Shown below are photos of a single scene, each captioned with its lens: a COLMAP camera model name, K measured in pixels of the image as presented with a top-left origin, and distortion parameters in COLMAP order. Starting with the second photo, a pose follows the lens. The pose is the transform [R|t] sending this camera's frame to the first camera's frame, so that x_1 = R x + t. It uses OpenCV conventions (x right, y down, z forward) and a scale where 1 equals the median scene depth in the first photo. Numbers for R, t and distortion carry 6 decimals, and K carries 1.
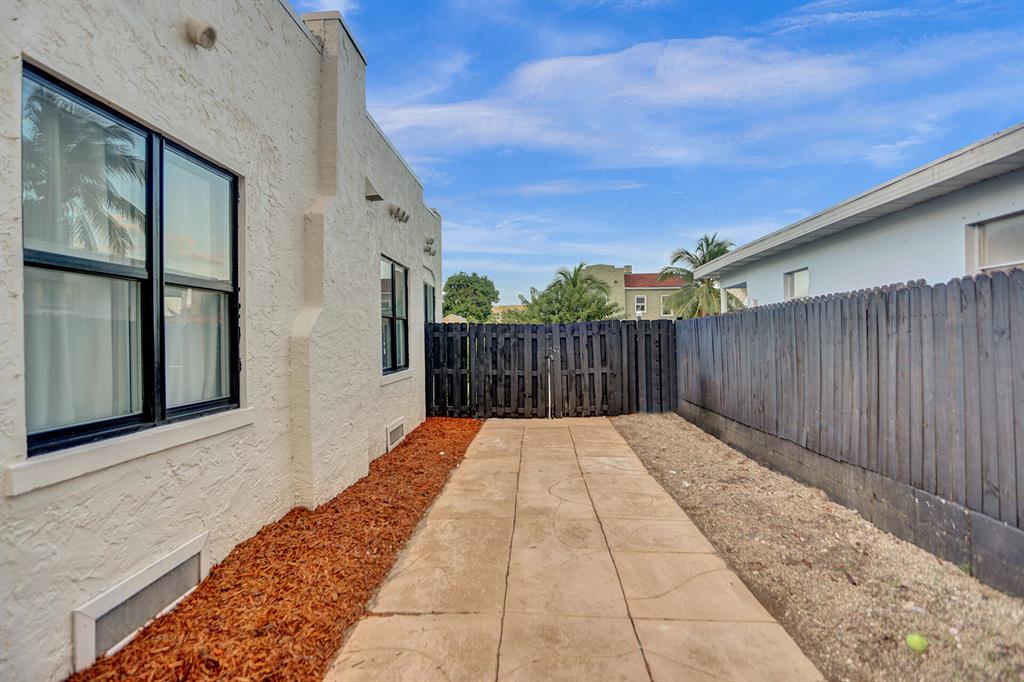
lens RADIAL K [[505.0, 0, 509.1], [0, 505.0, 336.8], [0, 0, 1]] dist [-0.025166, -0.000695]
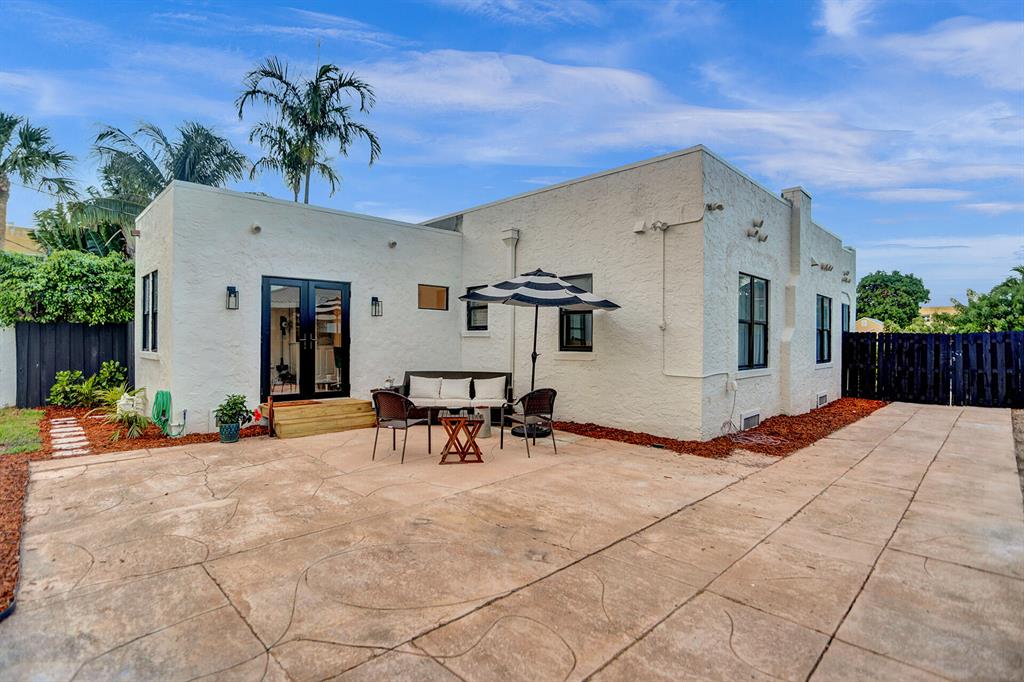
lens RADIAL K [[505.0, 0, 509.1], [0, 505.0, 336.8], [0, 0, 1]] dist [-0.025166, -0.000695]
pose [[0.742474, 0.013504, -0.669739, 0.085124], [-0.015423, 0.999876, 0.003063, -0.003570], [0.669698, 0.008056, 0.742590, -0.721642]]
